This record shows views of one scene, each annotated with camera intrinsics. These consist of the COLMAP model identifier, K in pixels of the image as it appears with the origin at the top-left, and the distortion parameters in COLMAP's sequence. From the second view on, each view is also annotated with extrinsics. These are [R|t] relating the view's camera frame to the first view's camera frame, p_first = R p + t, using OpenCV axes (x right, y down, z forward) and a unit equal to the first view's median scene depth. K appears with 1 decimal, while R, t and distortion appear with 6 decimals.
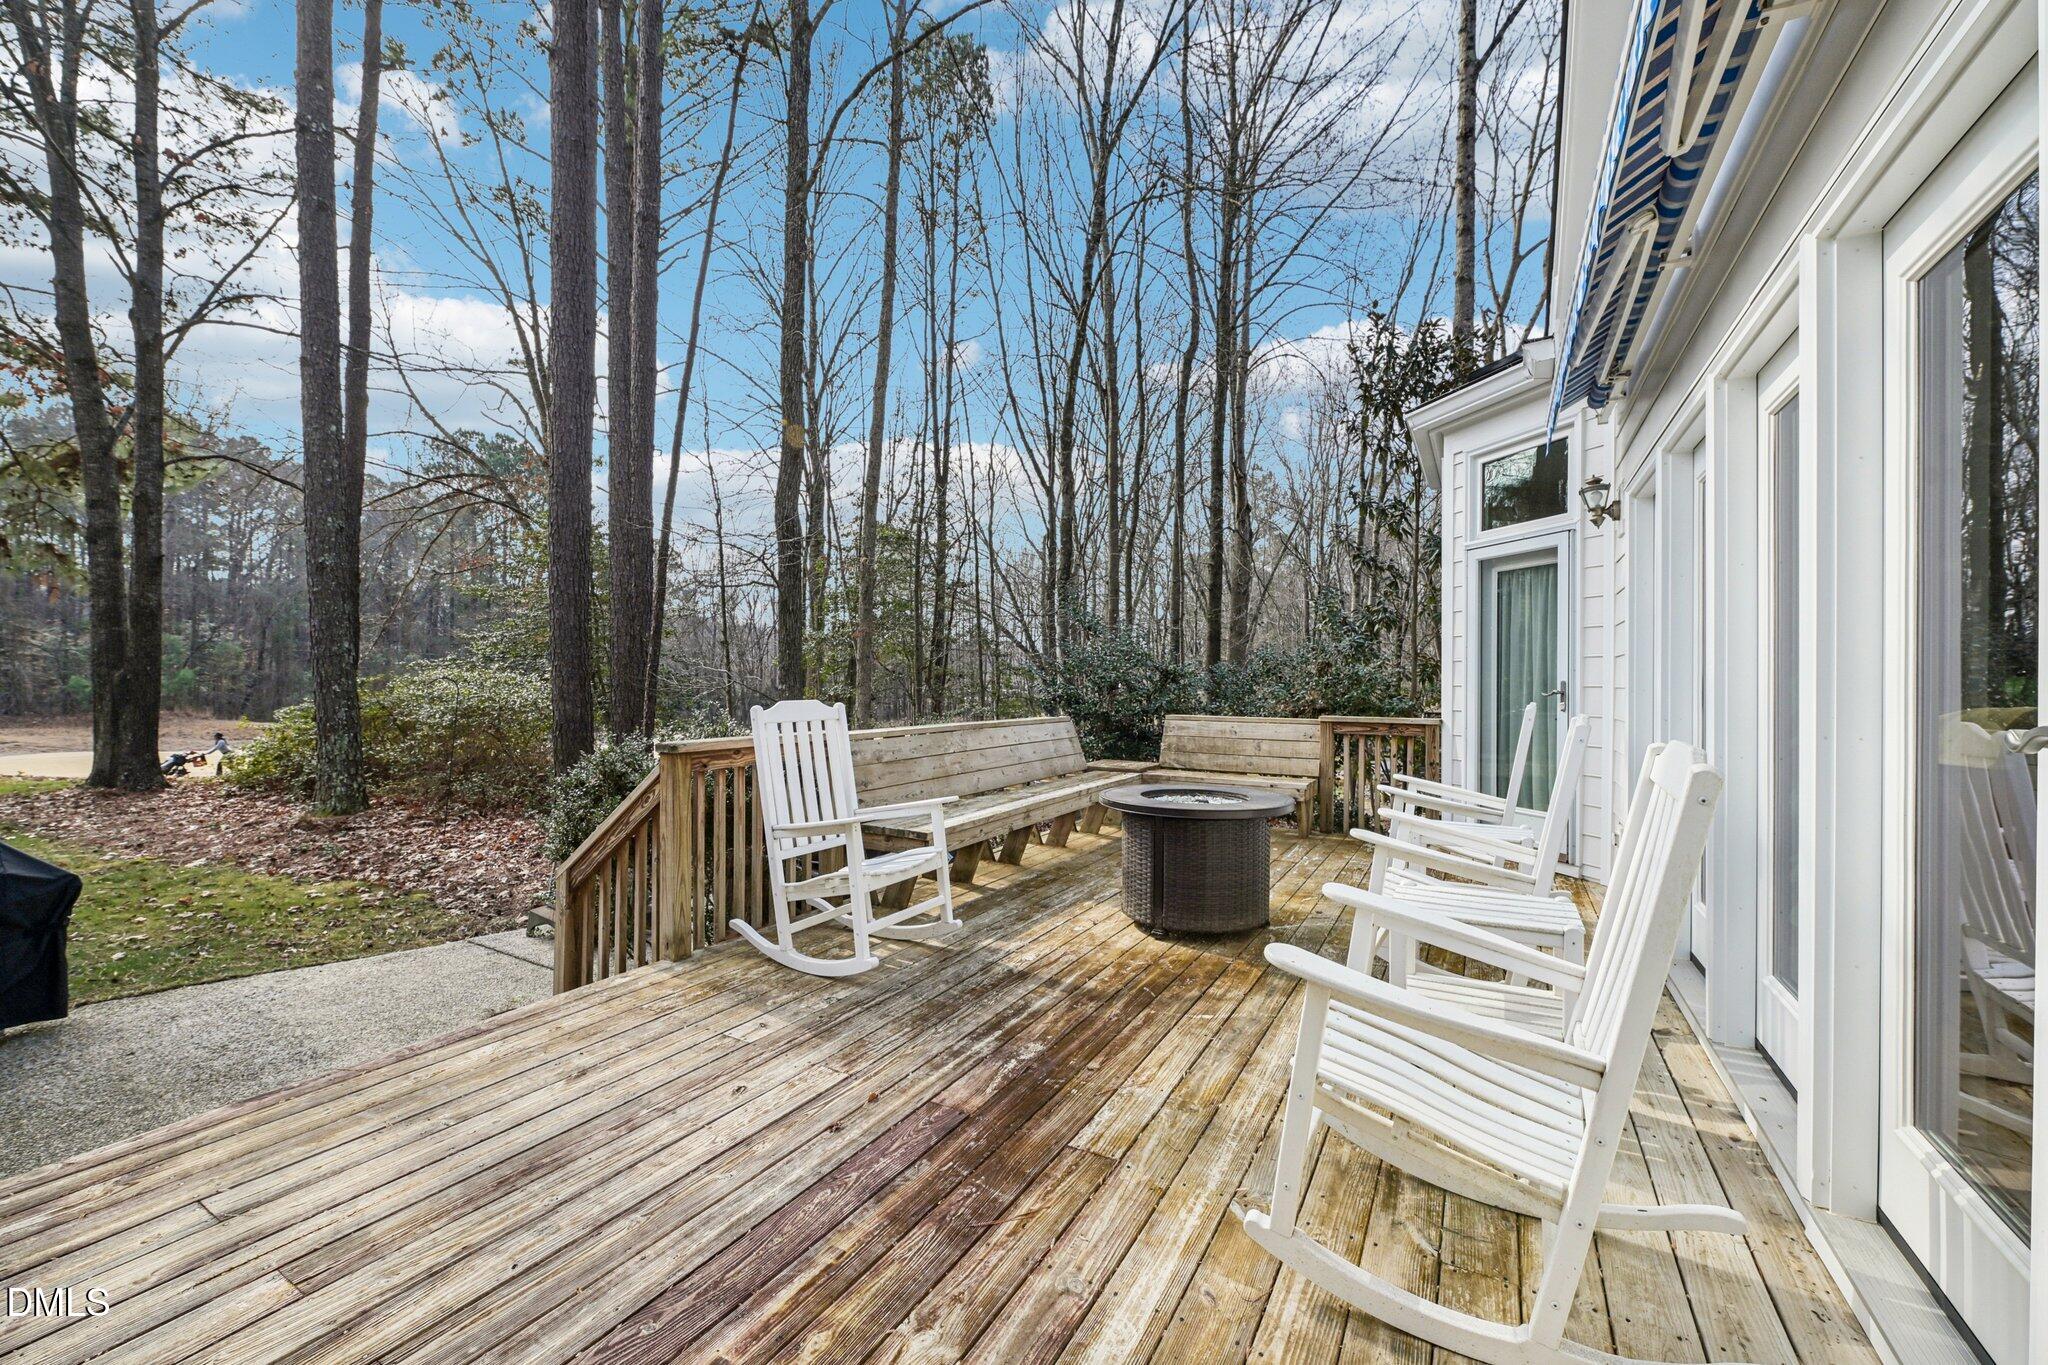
lens RADIAL K [[812.3, 0, 1022.9], [0, 812.3, 677.7], [0, 0, 1]] dist [0.000350, -0.000283]
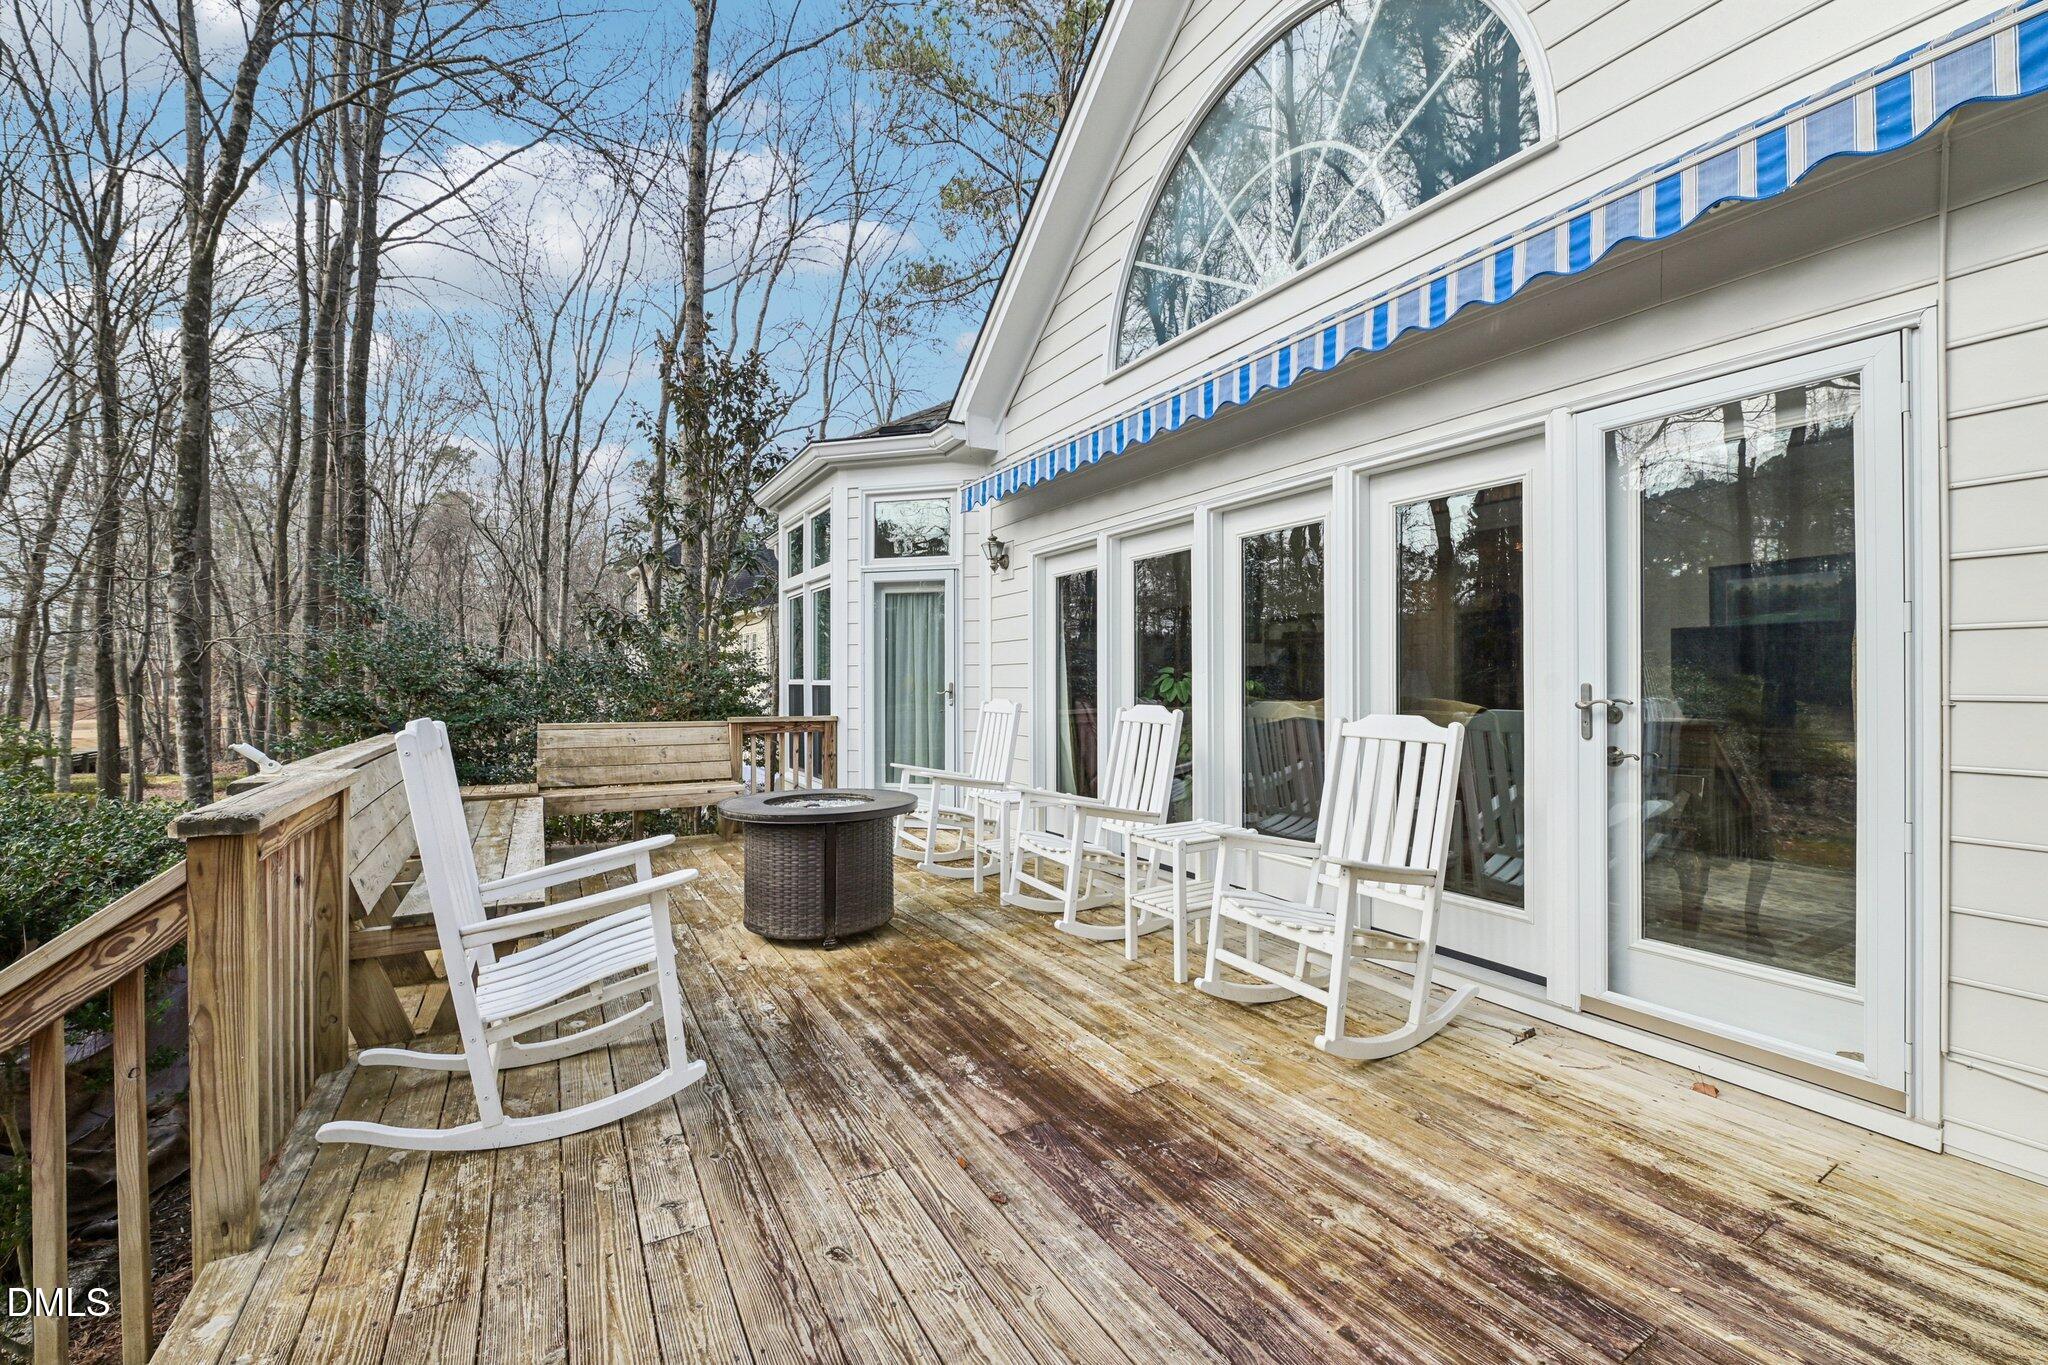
lens RADIAL K [[814.3, 0, 1024.0], [0, 814.3, 682.5], [0, 0, 1]] dist [-0.017132, -0.000152]
pose [[0.496792, -0.001518, 0.867869, -0.701446], [-0.002967, 0.999990, 0.003448, -0.001734], [-0.867865, -0.004288, 0.496782, 0.399125]]
